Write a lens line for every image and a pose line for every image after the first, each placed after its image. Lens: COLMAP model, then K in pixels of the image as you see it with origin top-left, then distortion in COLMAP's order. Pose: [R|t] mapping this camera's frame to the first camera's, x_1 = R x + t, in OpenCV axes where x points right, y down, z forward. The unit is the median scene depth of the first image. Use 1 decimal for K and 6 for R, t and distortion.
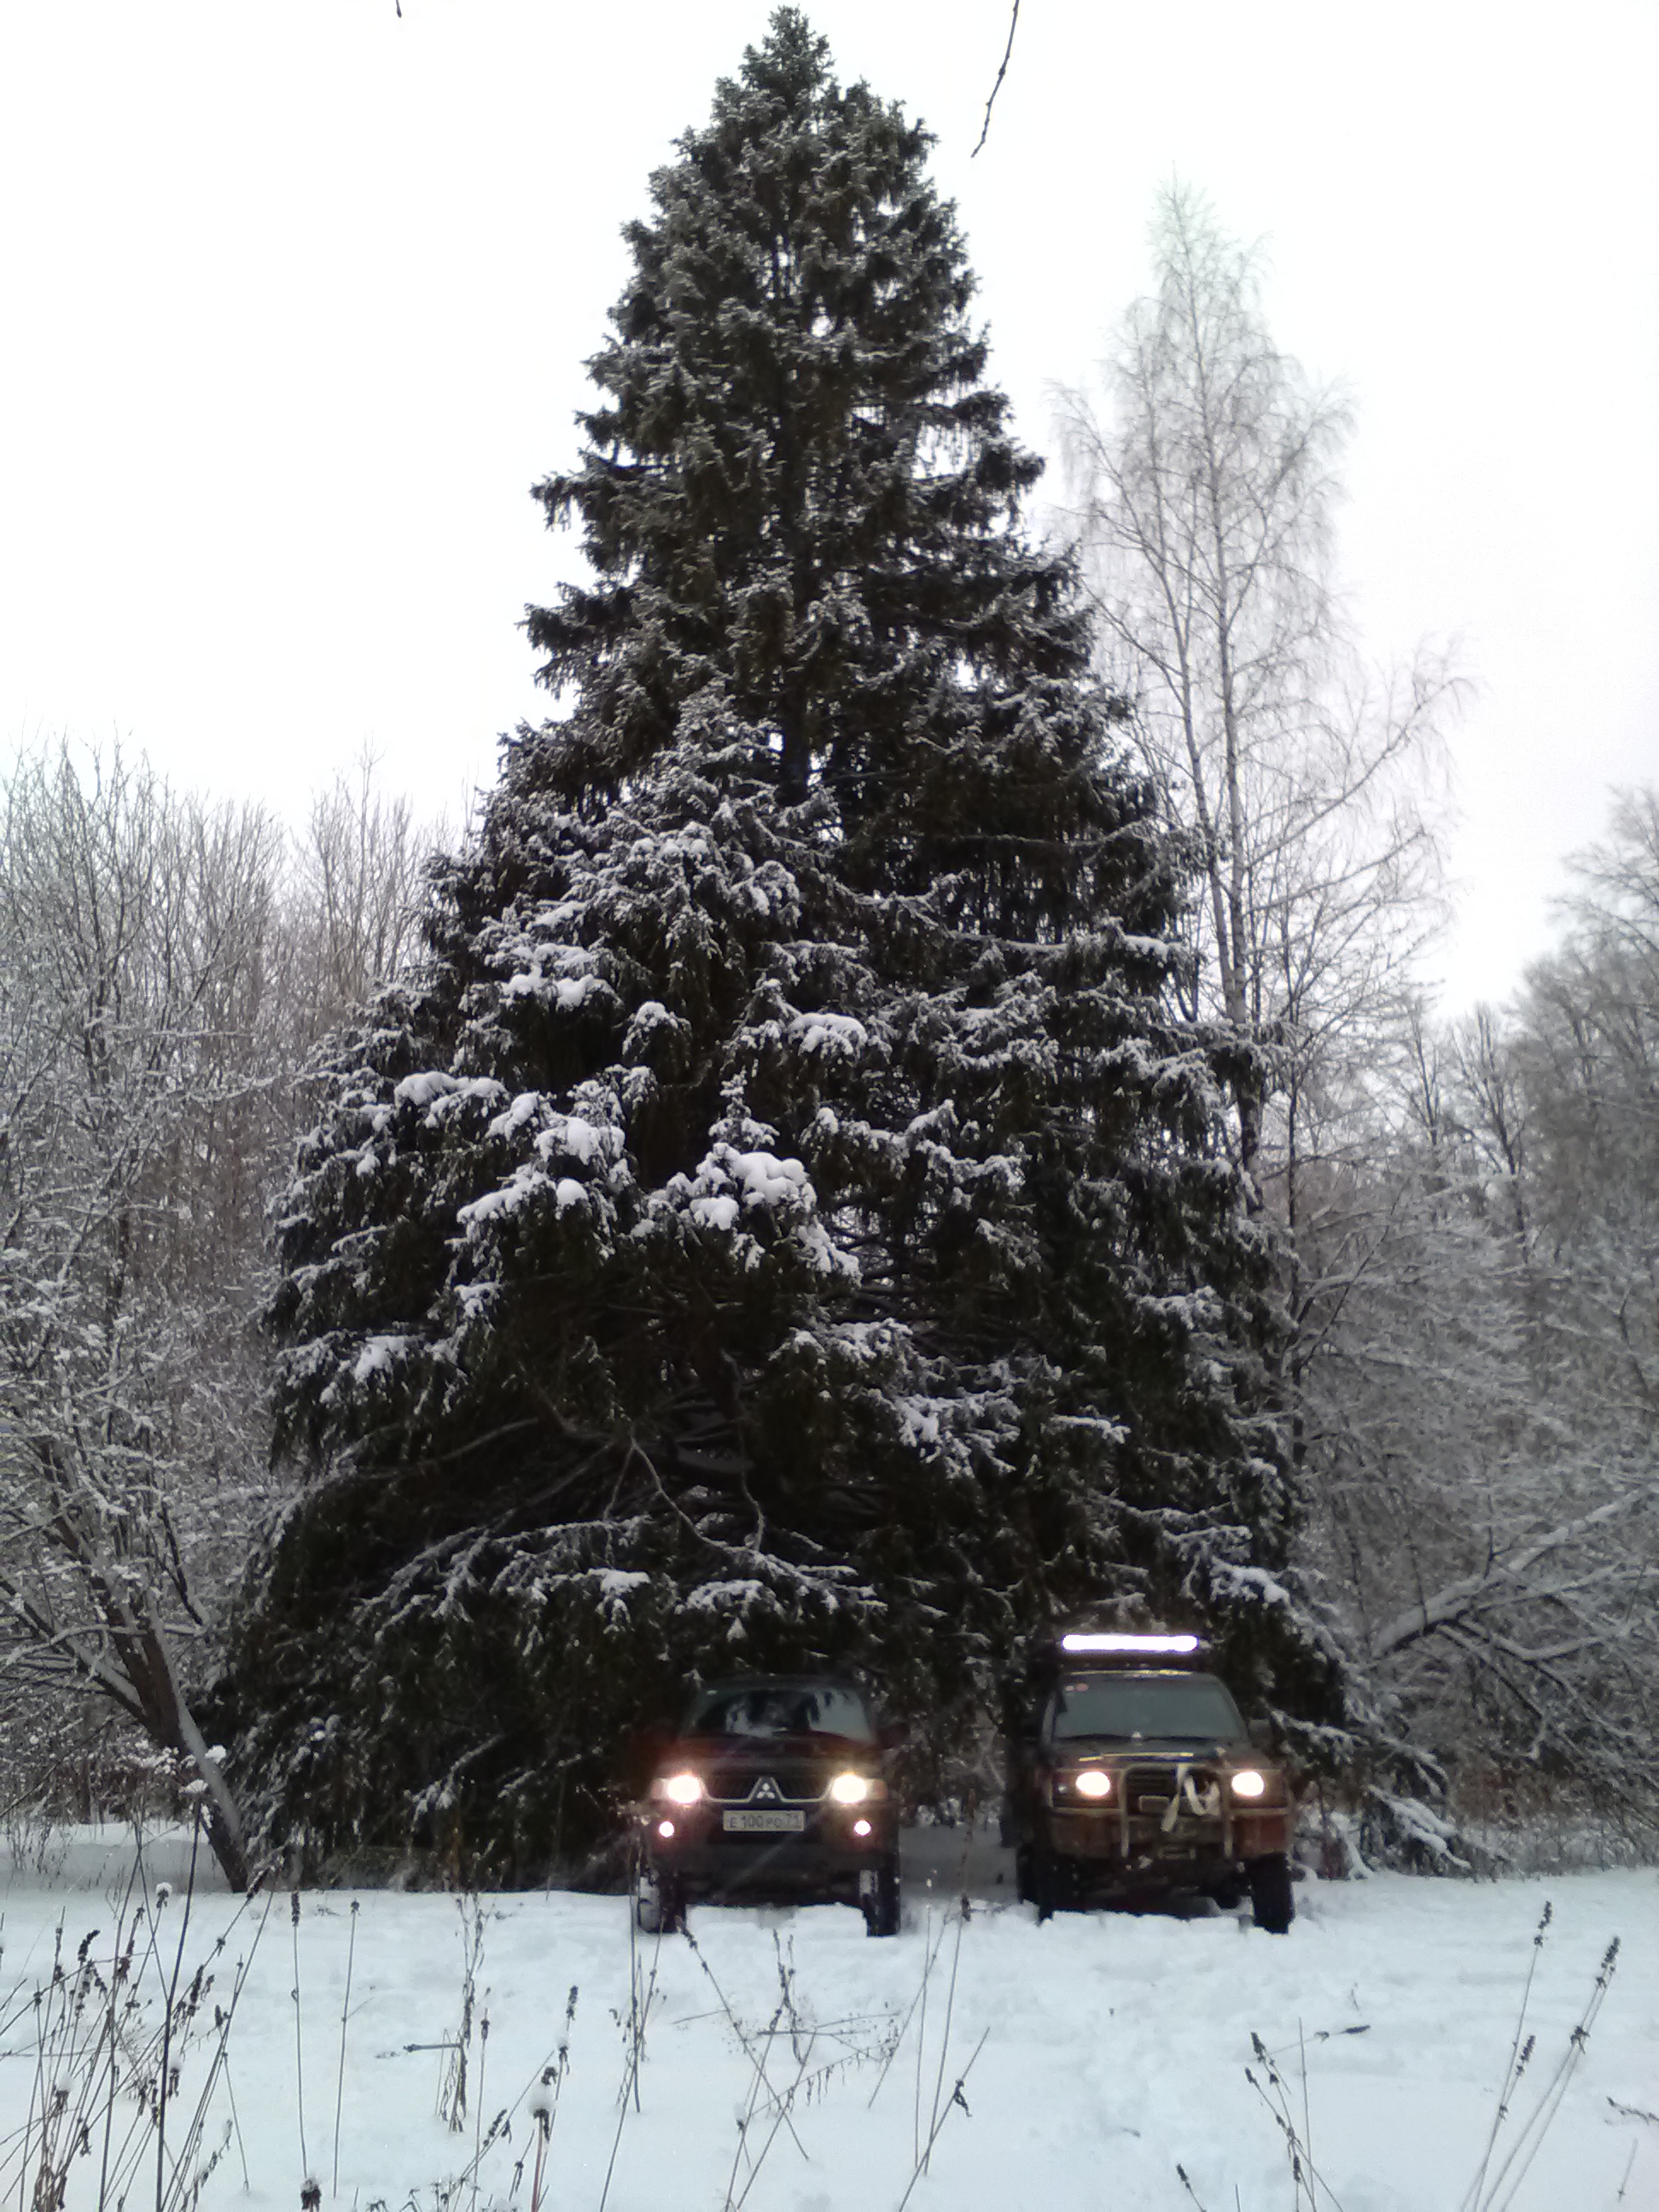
lens RADIAL K [[1993.9, 0, 829.5], [0, 1993.9, 1106.0], [0, 0, 1]] dist [0.134524, -0.349759]
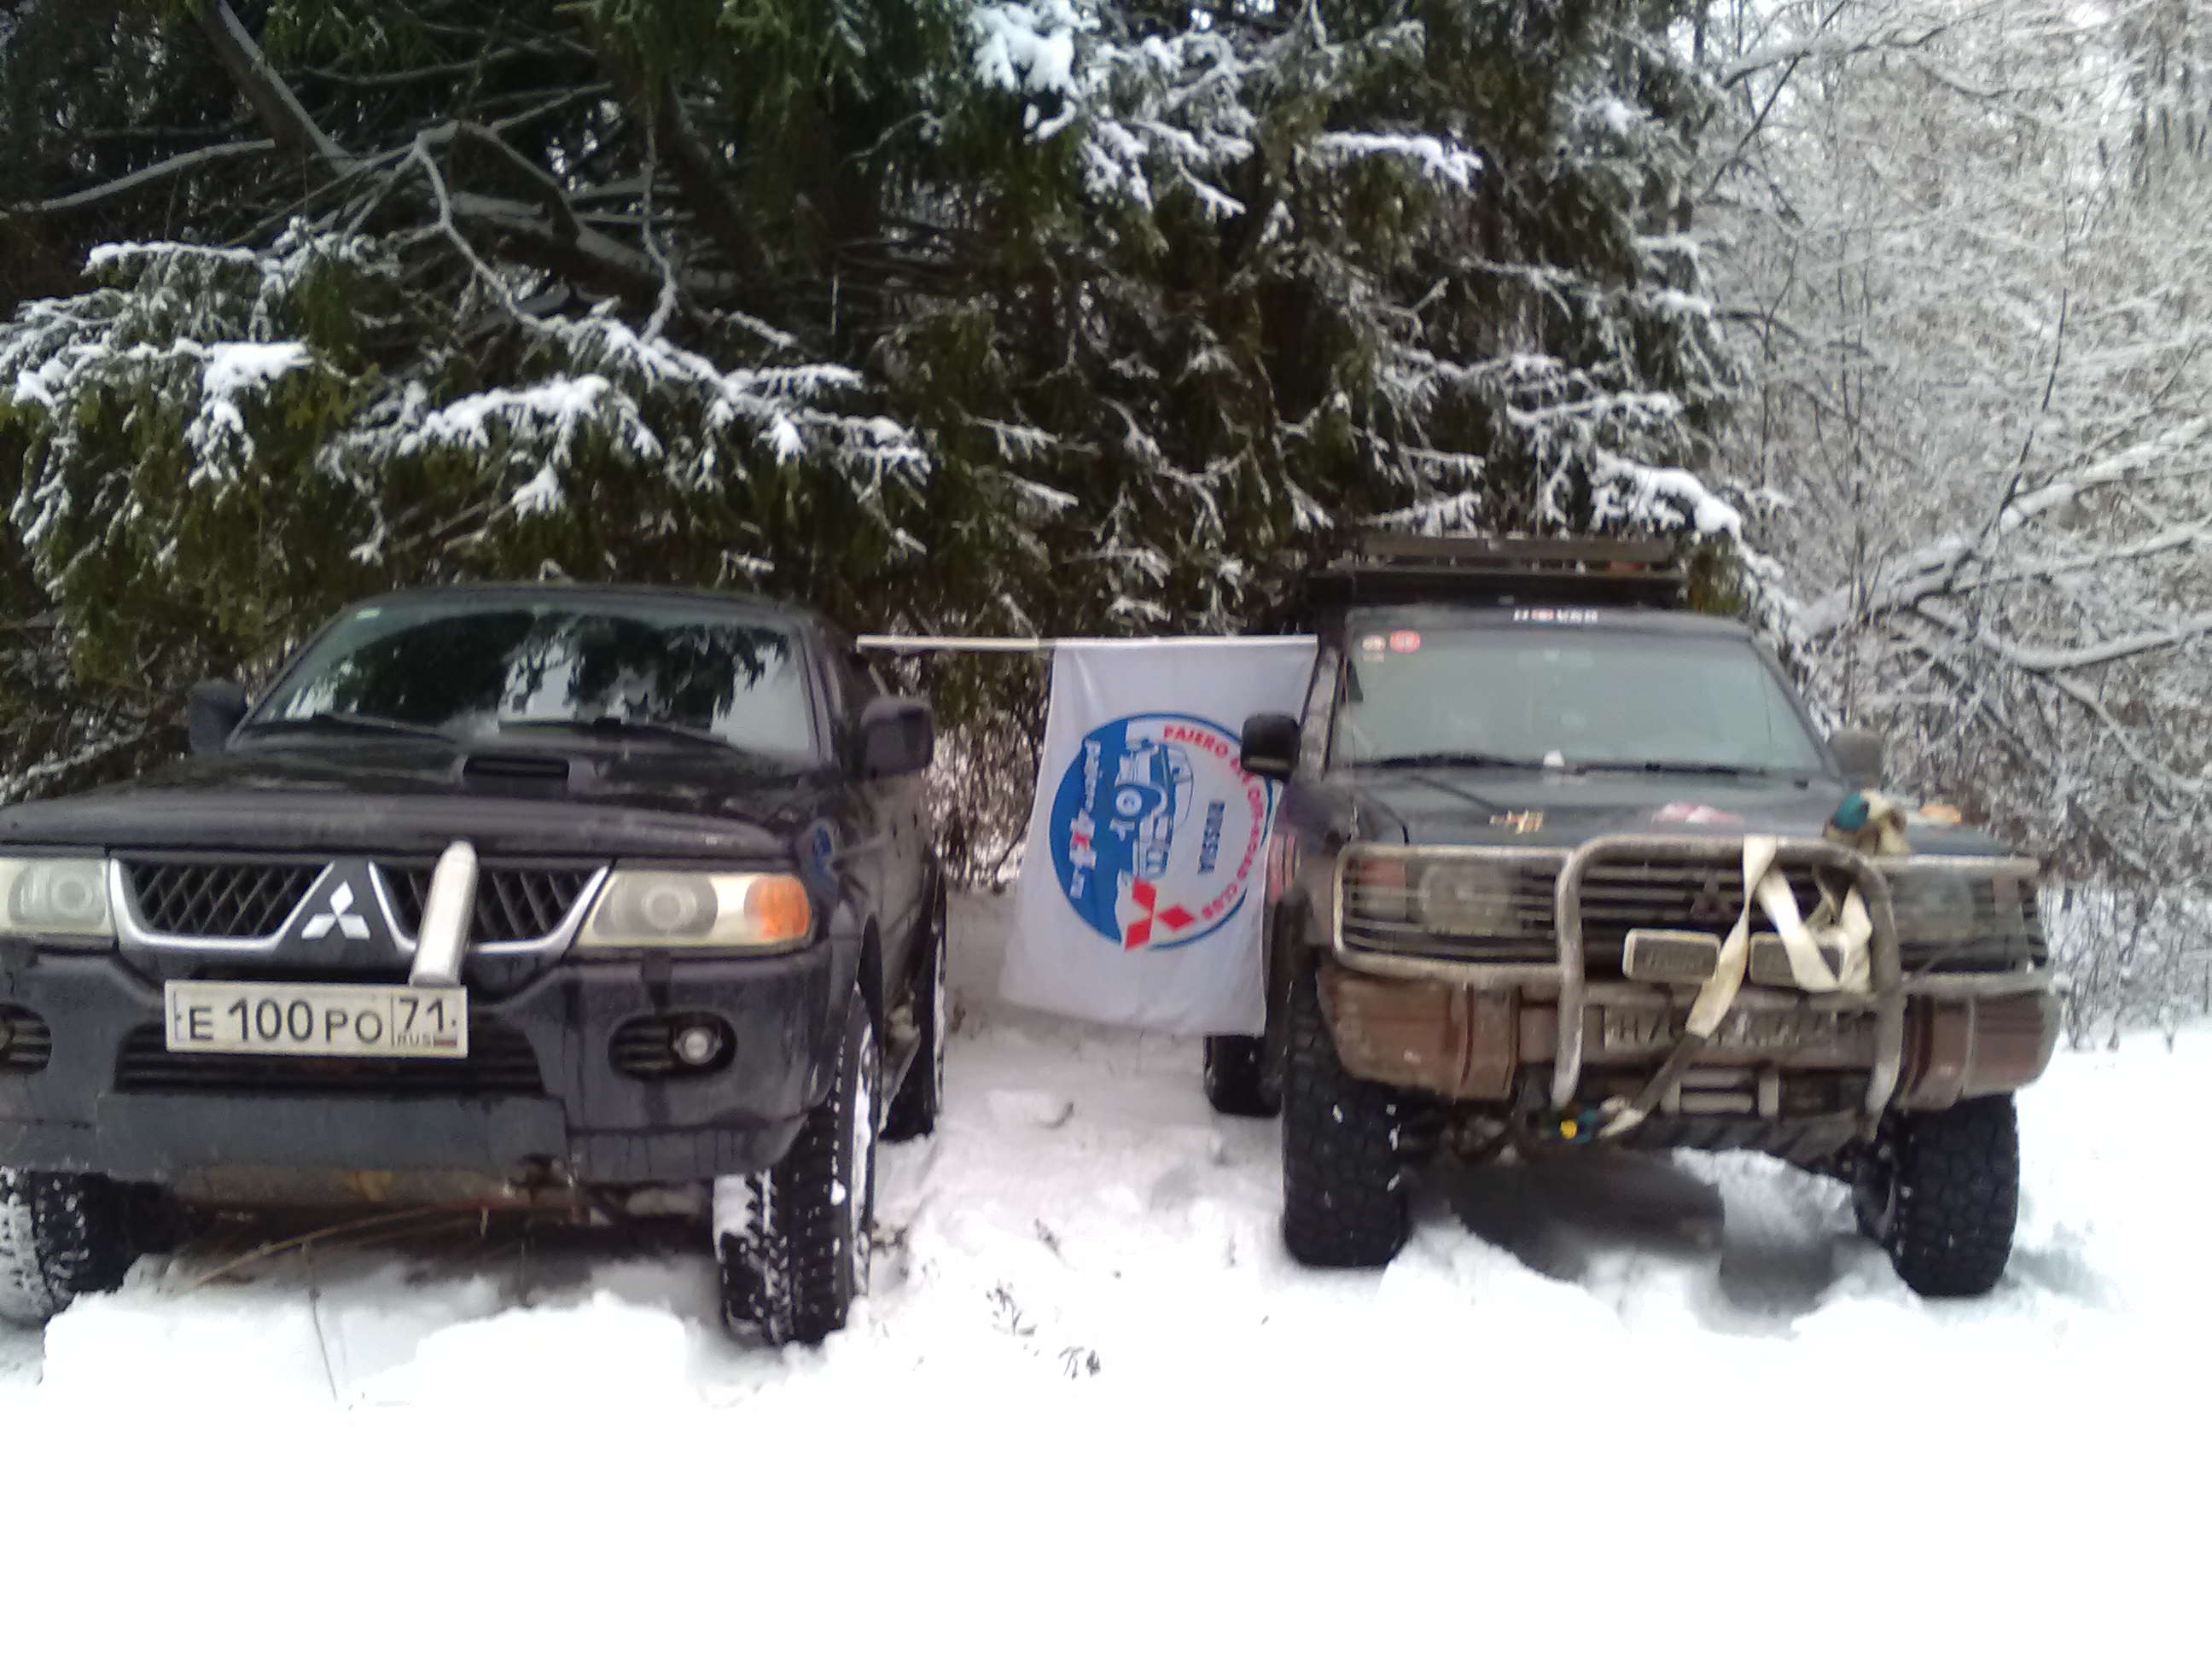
lens RADIAL K [[1993.9, 0, 1106.0], [0, 1993.9, 829.5], [0, 0, 1]] dist [0.134524, -0.349759]
pose [[0.998164, 0.020381, 0.057039, 0.040654], [-0.037653, 0.946420, 0.320737, 0.176865], [-0.047446, -0.322296, 0.945449, 0.549992]]
